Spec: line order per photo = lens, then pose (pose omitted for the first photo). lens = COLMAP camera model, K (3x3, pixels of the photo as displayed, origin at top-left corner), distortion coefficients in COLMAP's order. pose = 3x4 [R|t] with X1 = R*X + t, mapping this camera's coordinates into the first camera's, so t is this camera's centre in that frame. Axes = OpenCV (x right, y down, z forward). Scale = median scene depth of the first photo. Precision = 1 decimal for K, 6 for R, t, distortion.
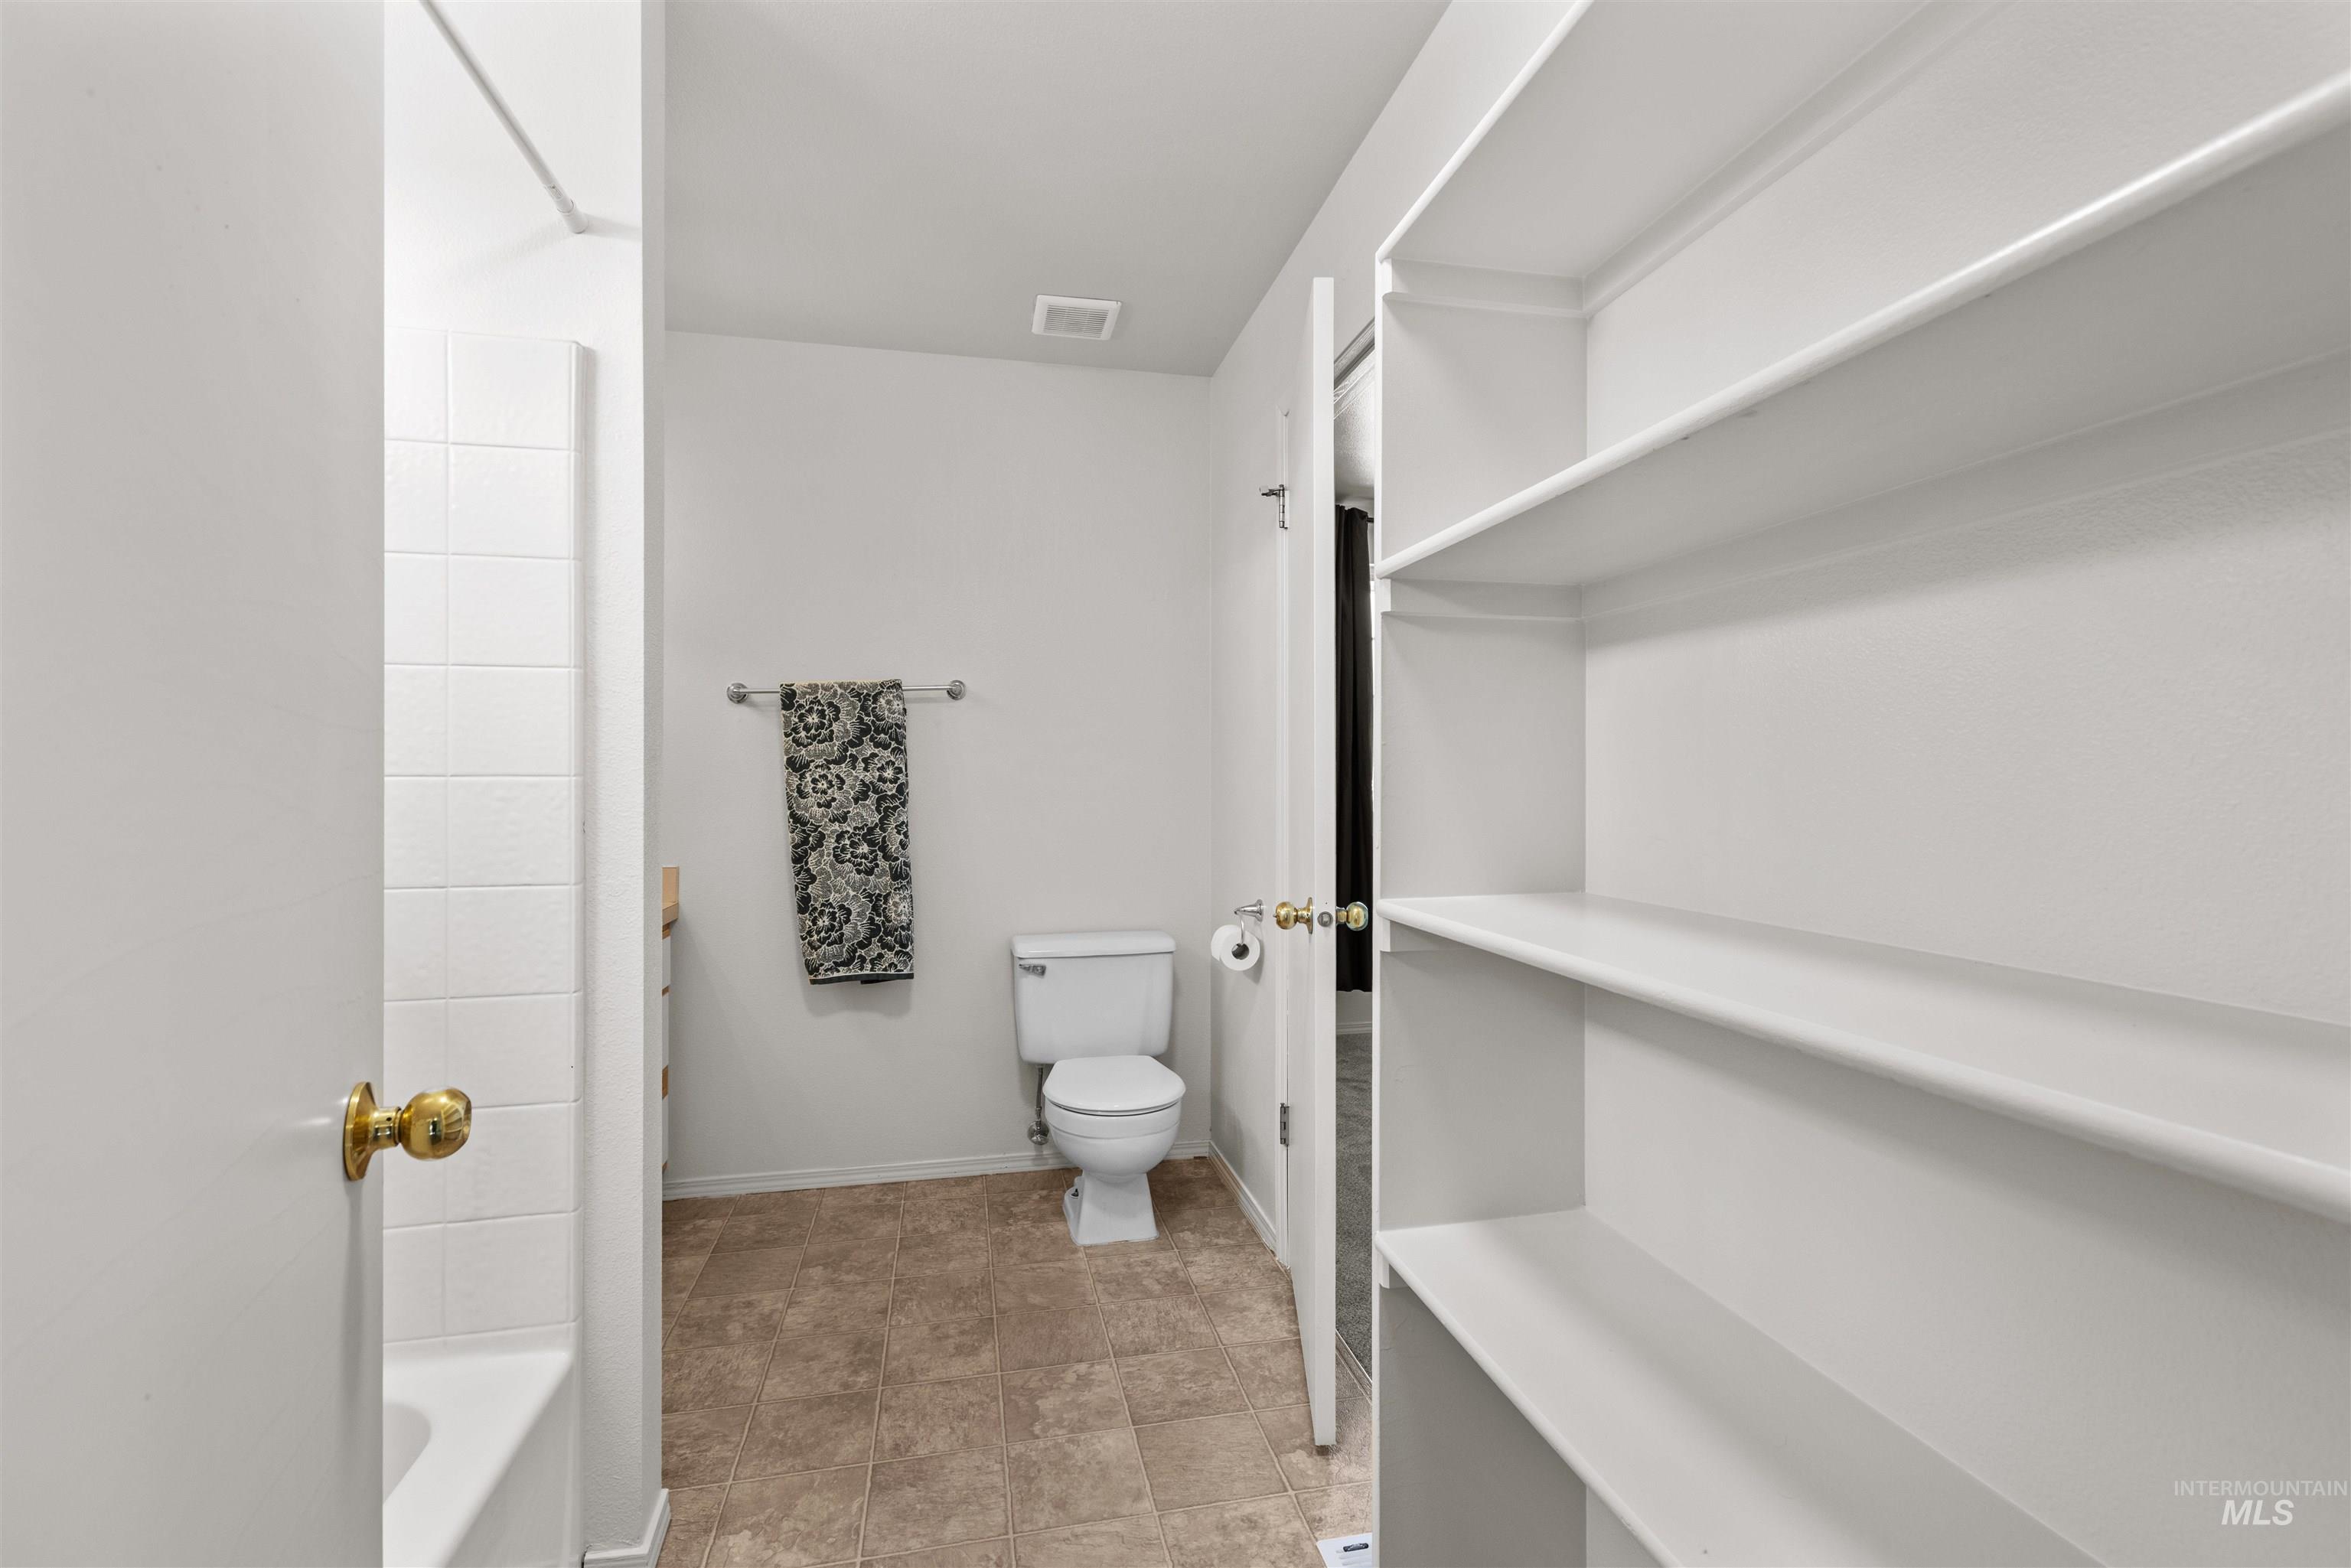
lens RADIAL K [[1051.9, 0, 1177.4], [0, 1051.9, 782.5], [0, 0, 1]] dist [0.000164, -0.000077]
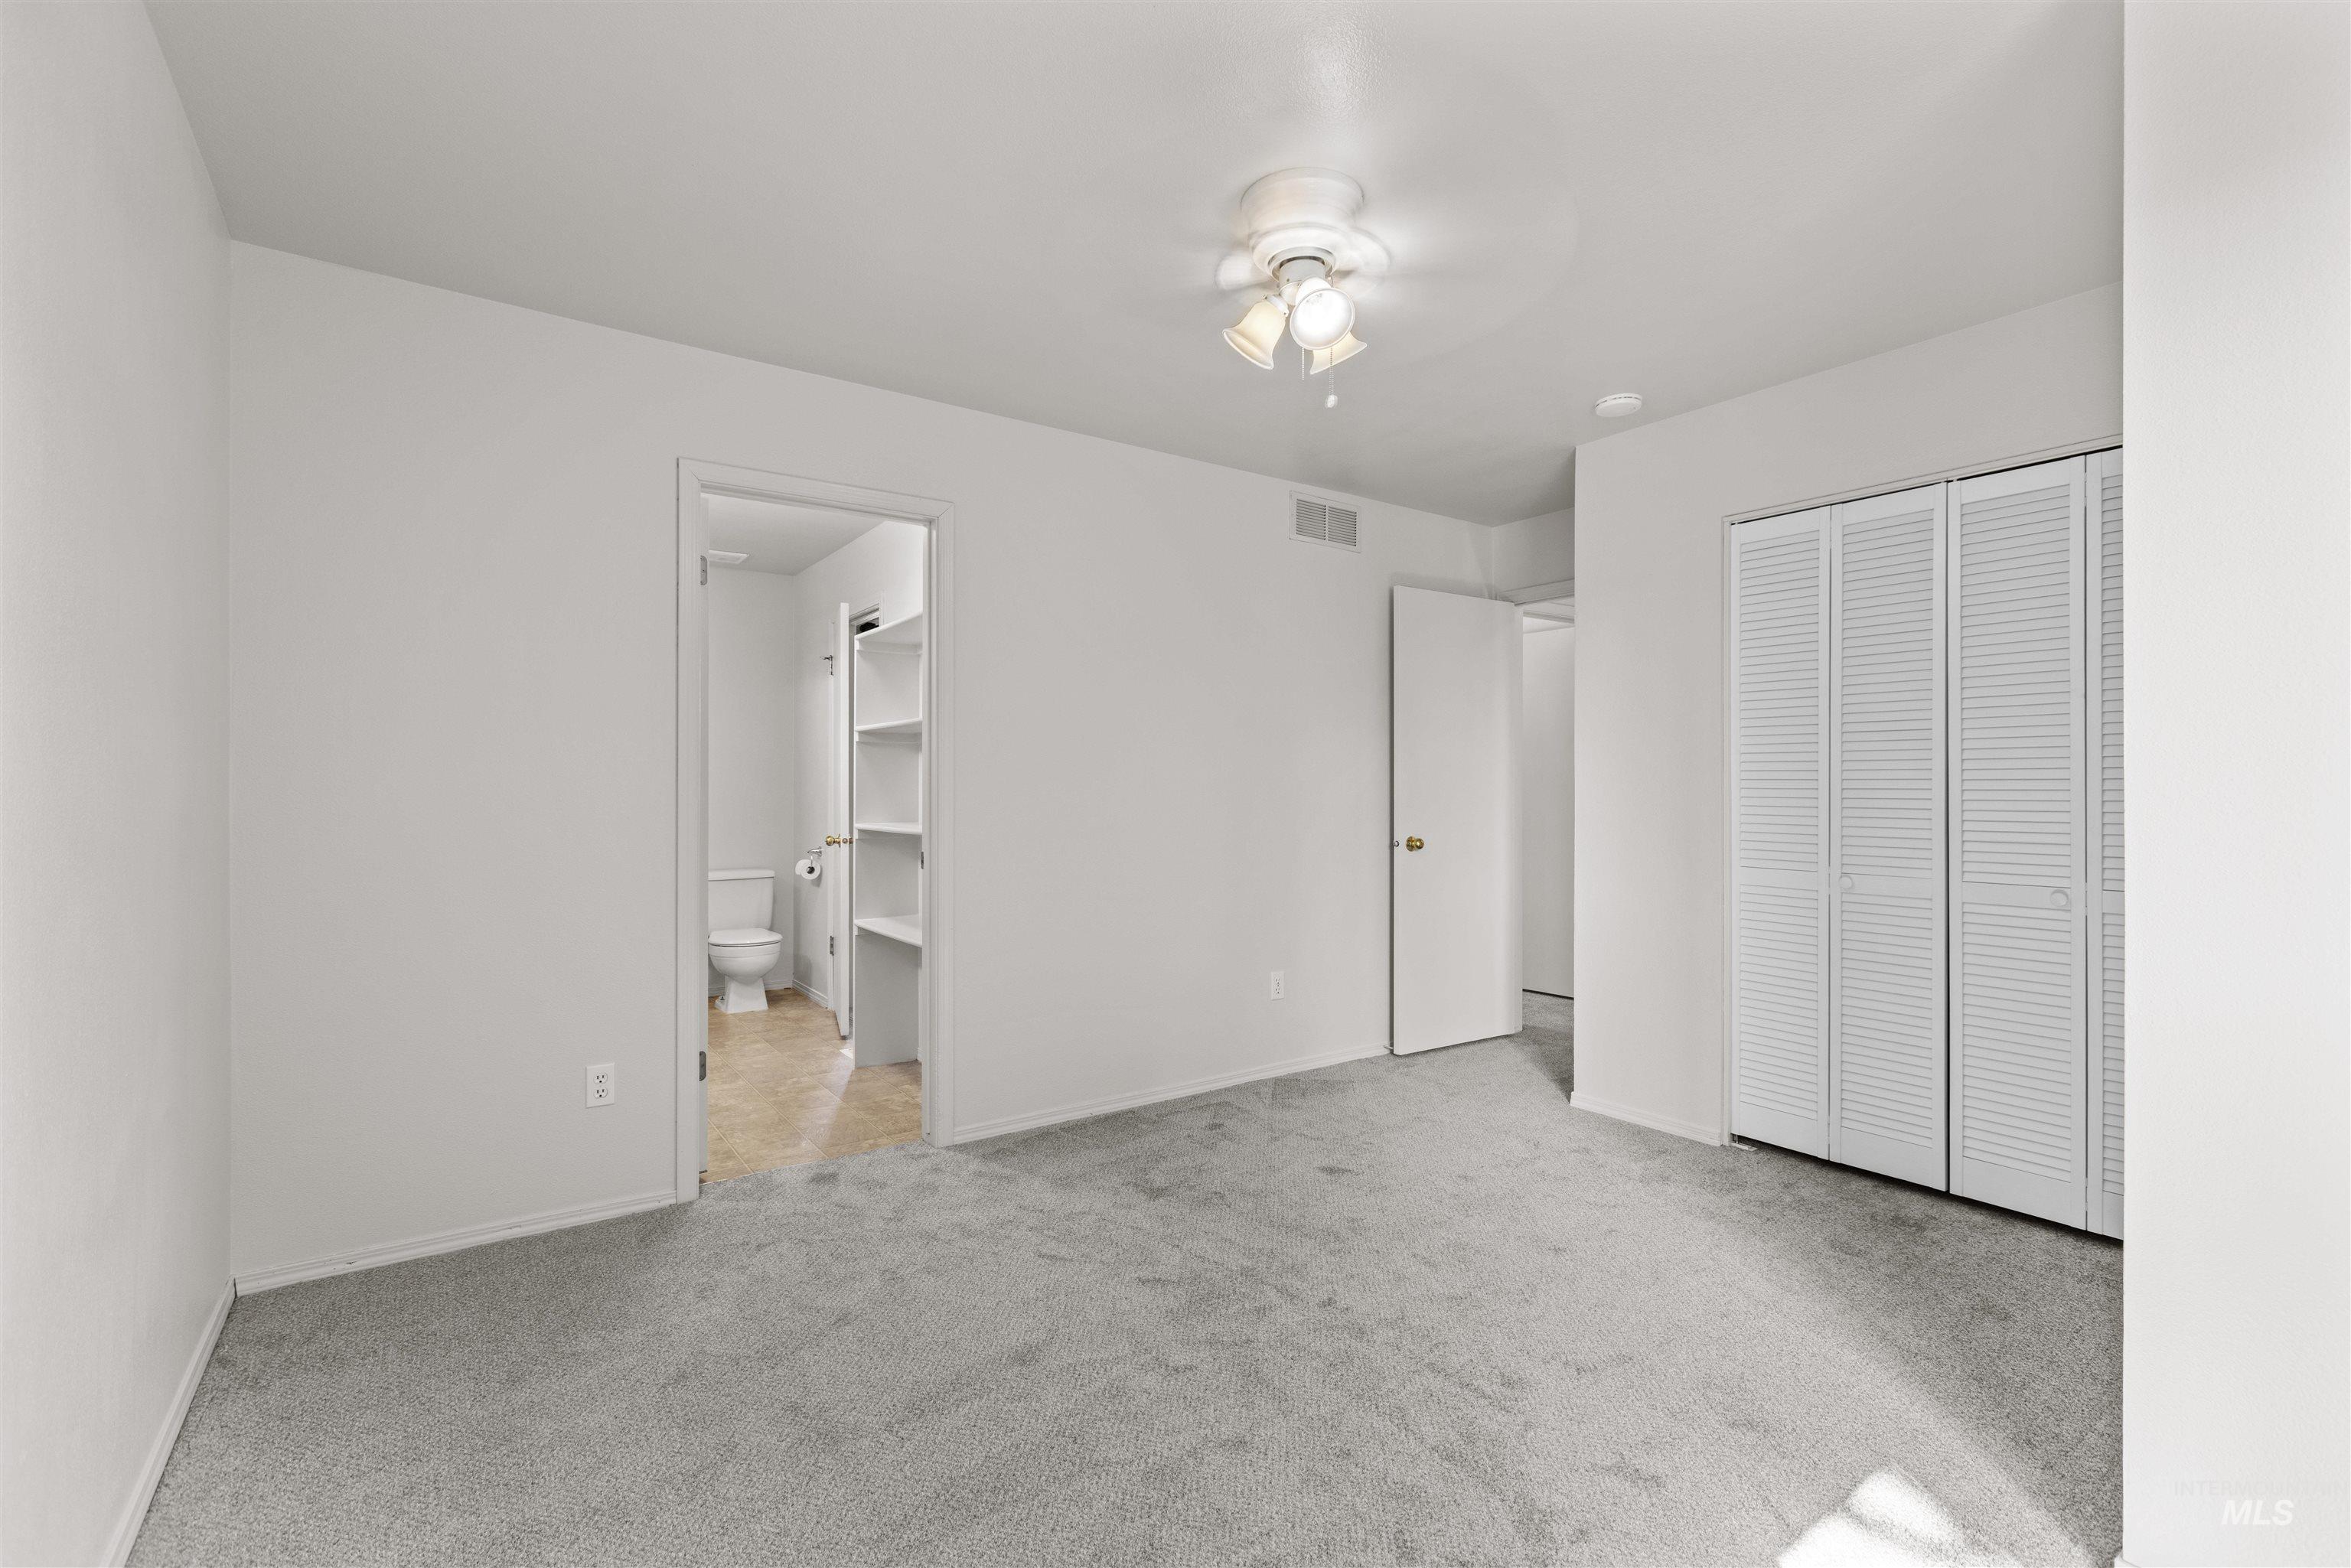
lens RADIAL K [[1024.9, 0, 1184.6], [0, 1024.9, 793.5], [0, 0, 1]] dist [-0.000906, -0.000143]
pose [[0.915125, 0.000599, 0.403170, -0.083141], [-0.002679, 0.999986, 0.004595, -0.005642], [-0.403162, -0.005285, 0.915113, -1.193949]]
